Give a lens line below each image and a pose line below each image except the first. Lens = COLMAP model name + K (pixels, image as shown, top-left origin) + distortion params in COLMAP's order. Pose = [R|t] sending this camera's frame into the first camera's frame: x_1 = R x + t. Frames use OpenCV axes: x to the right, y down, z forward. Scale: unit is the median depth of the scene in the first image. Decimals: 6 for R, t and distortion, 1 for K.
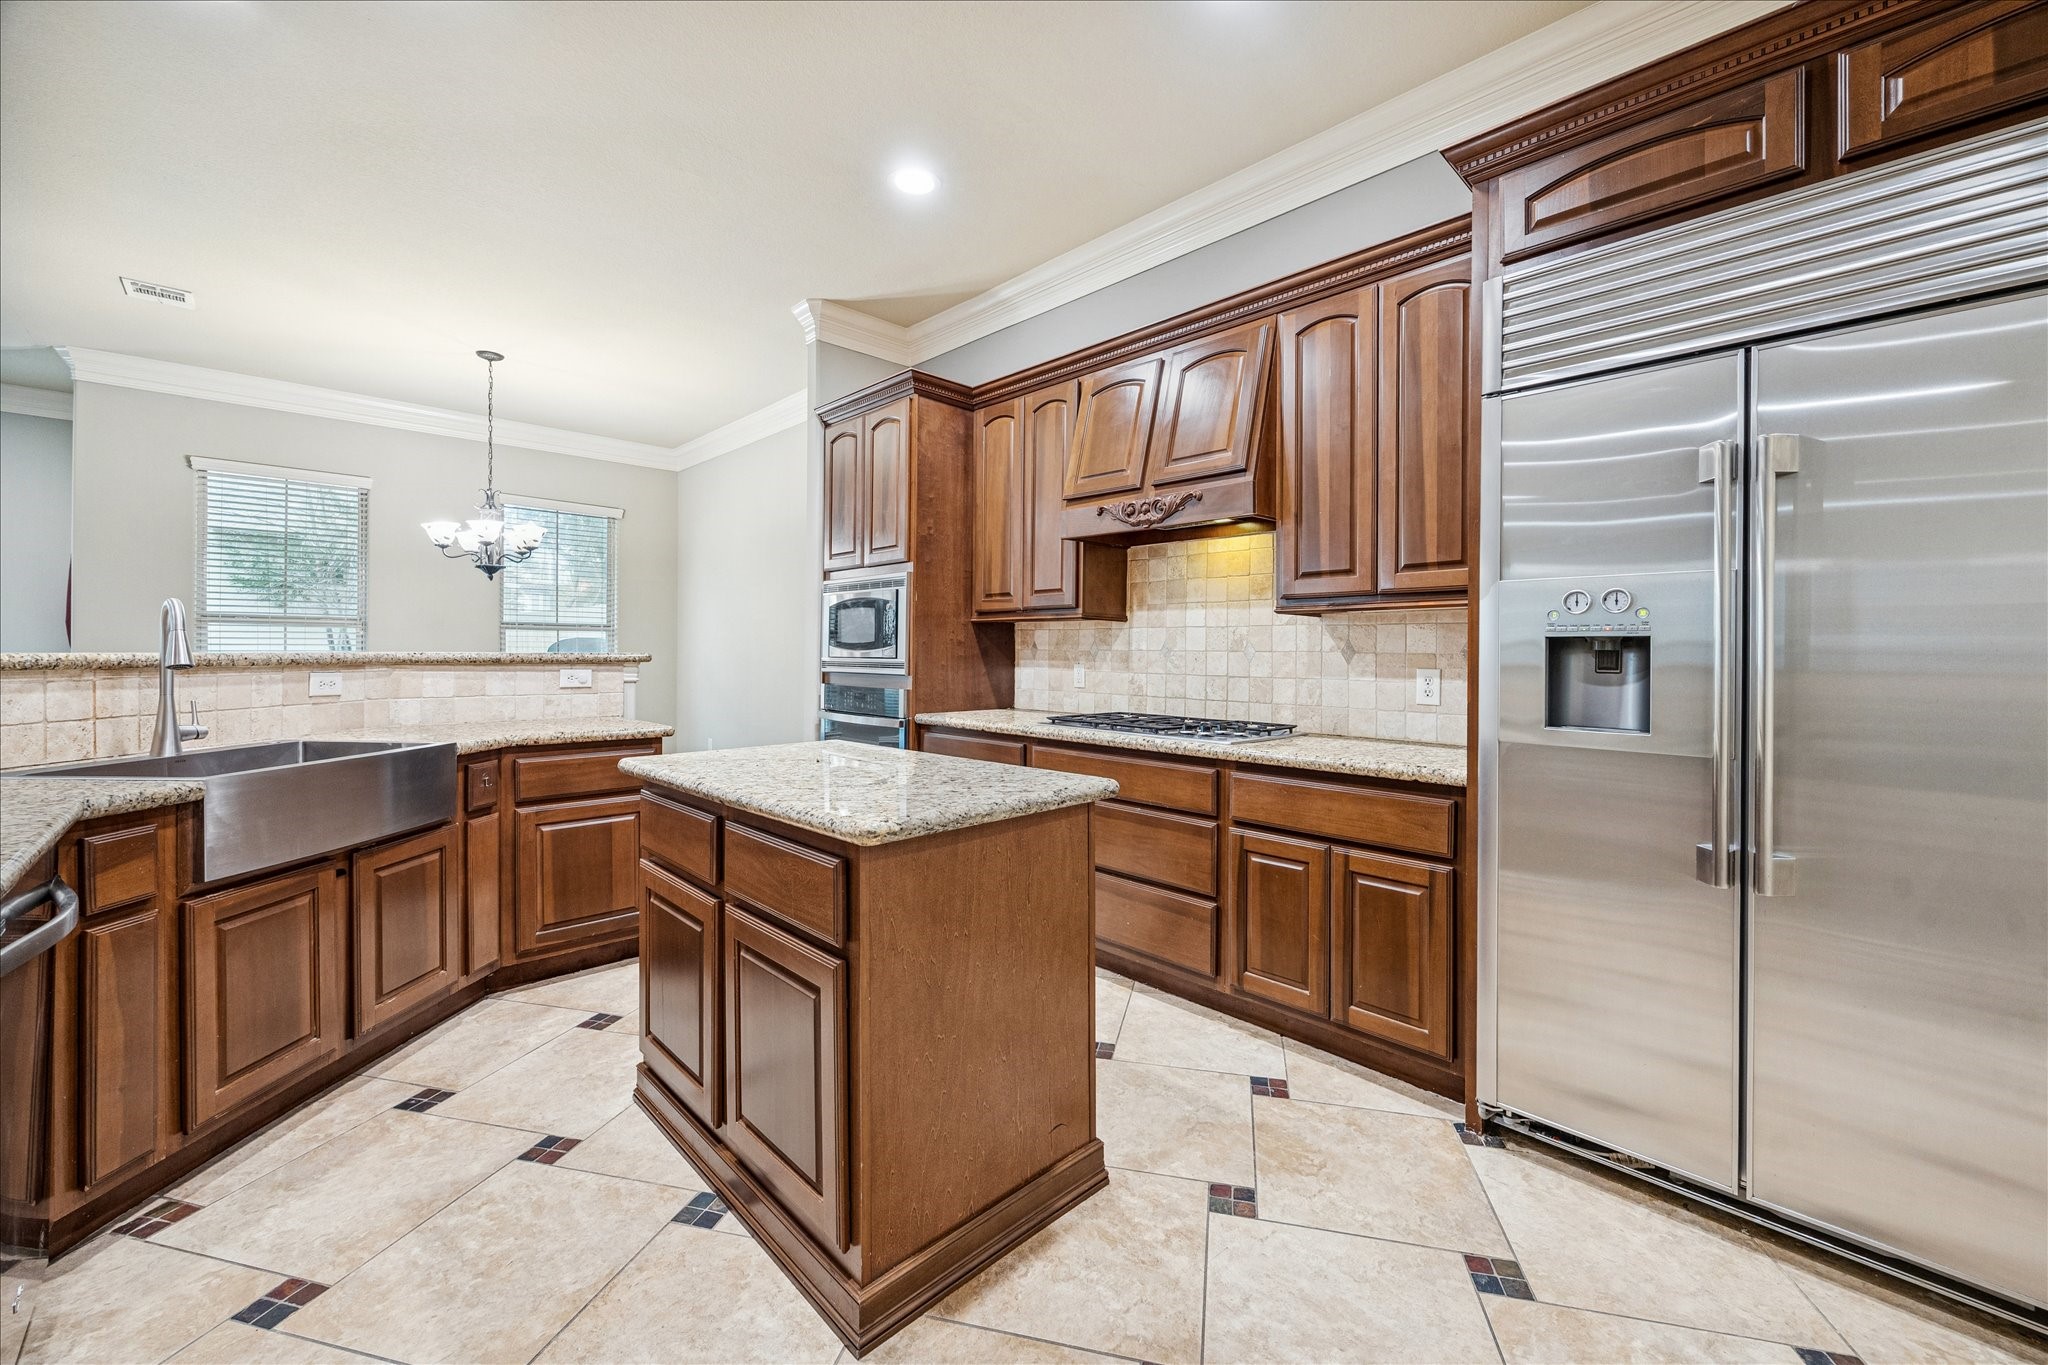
lens RADIAL K [[816.2, 0, 1042.2], [0, 816.2, 651.7], [0, 0, 1]] dist [-0.001400, -0.000134]
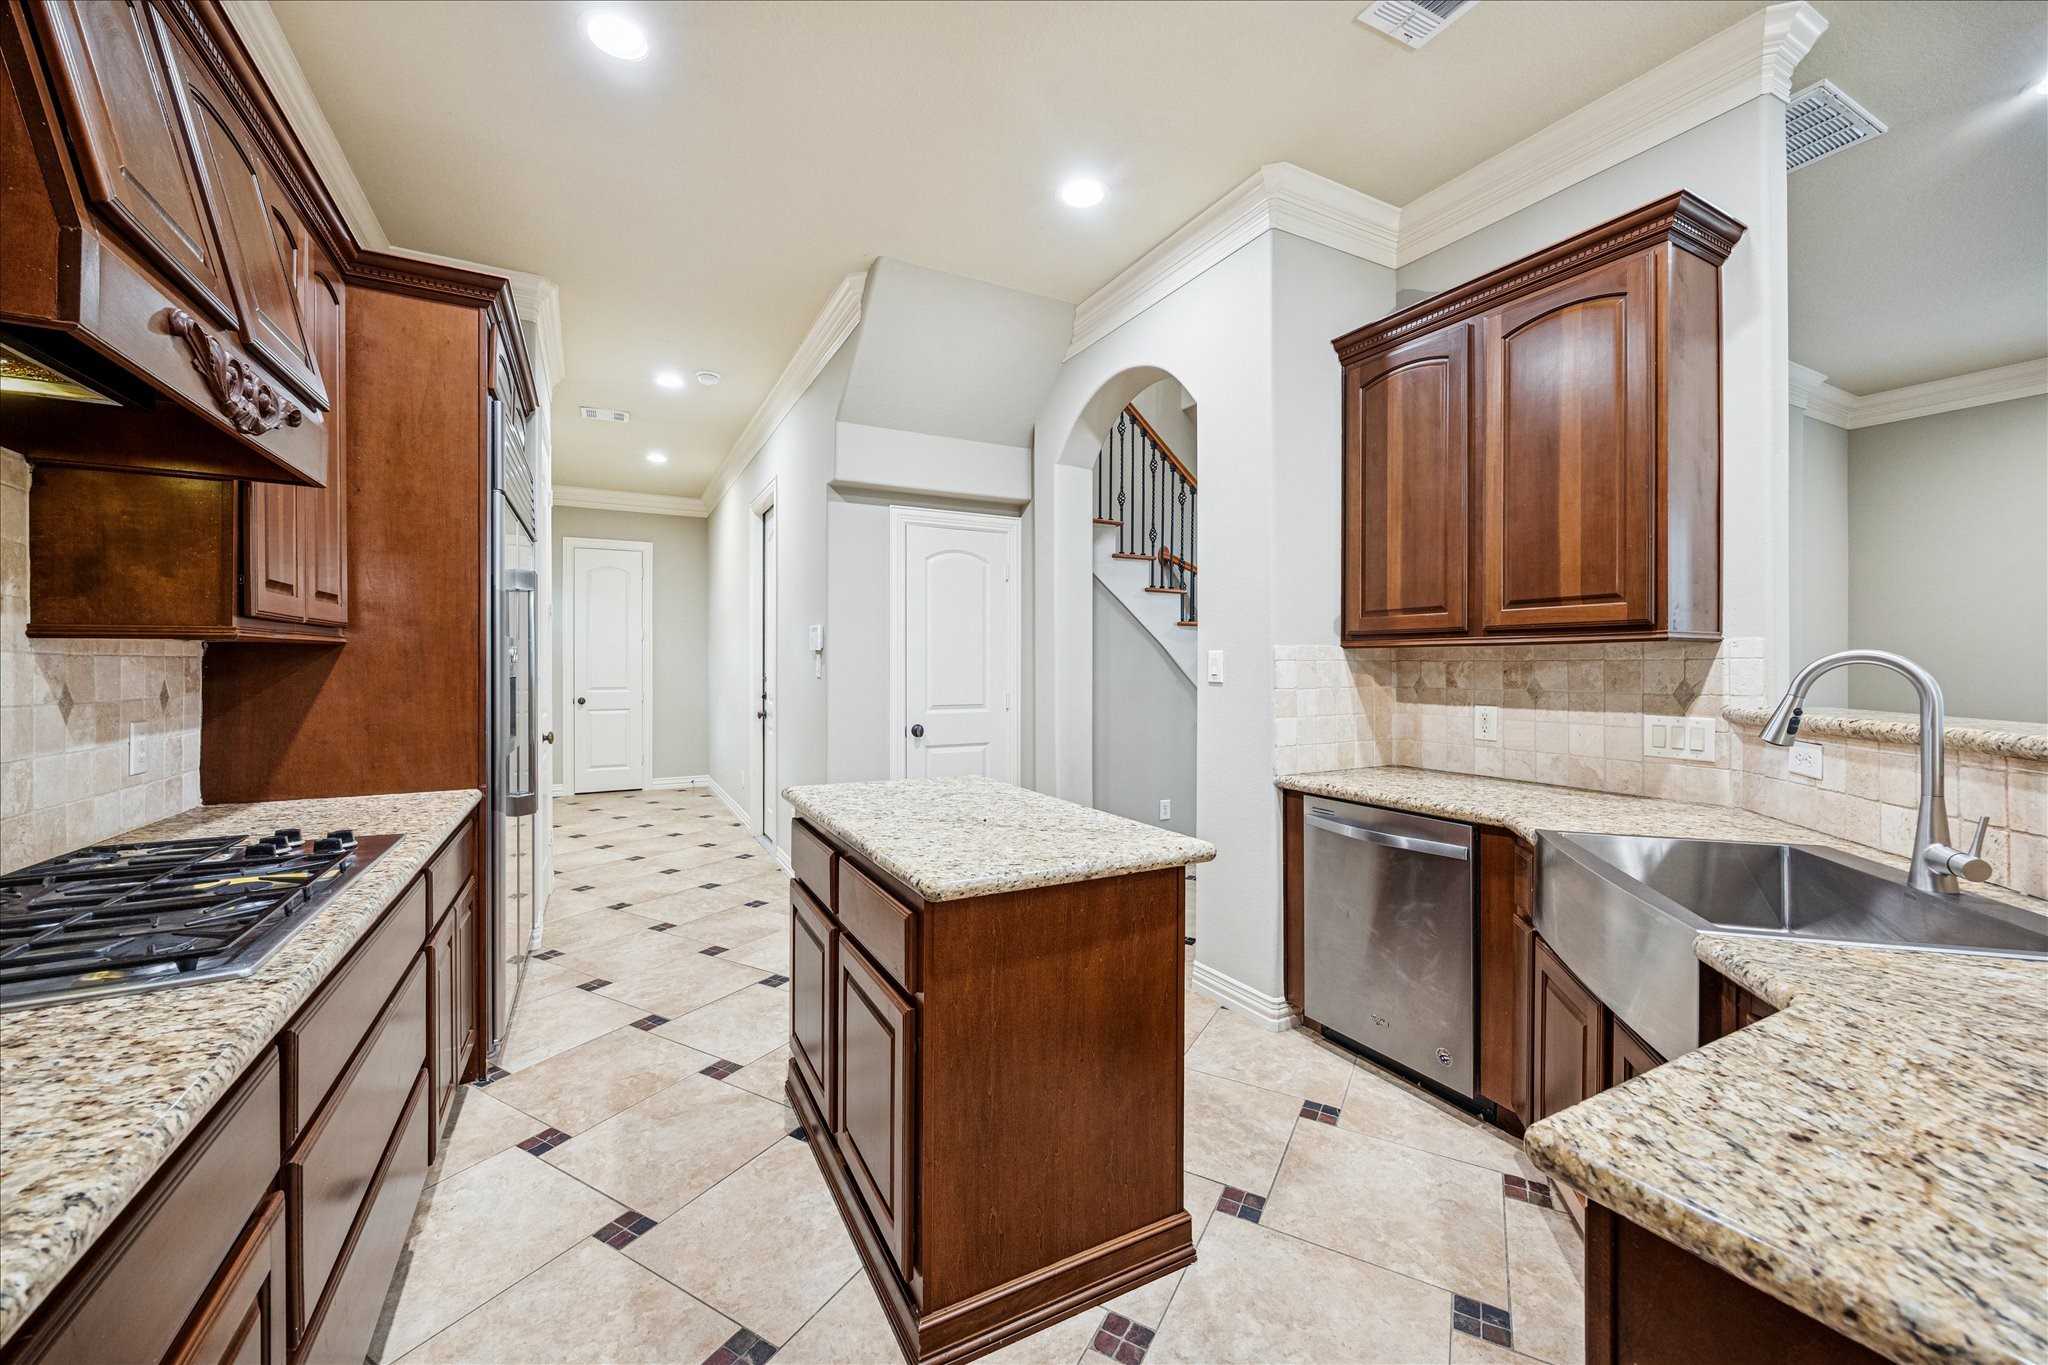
lens RADIAL K [[790.1, 0, 1032.3], [0, 790.1, 673.9], [0, 0, 1]] dist [-0.003153, 0.000127]
pose [[-0.963355, -0.012616, 0.267934, -0.375154], [-0.010035, 0.999889, 0.011002, -0.030339], [-0.268043, 0.007910, -0.963374, 1.234852]]
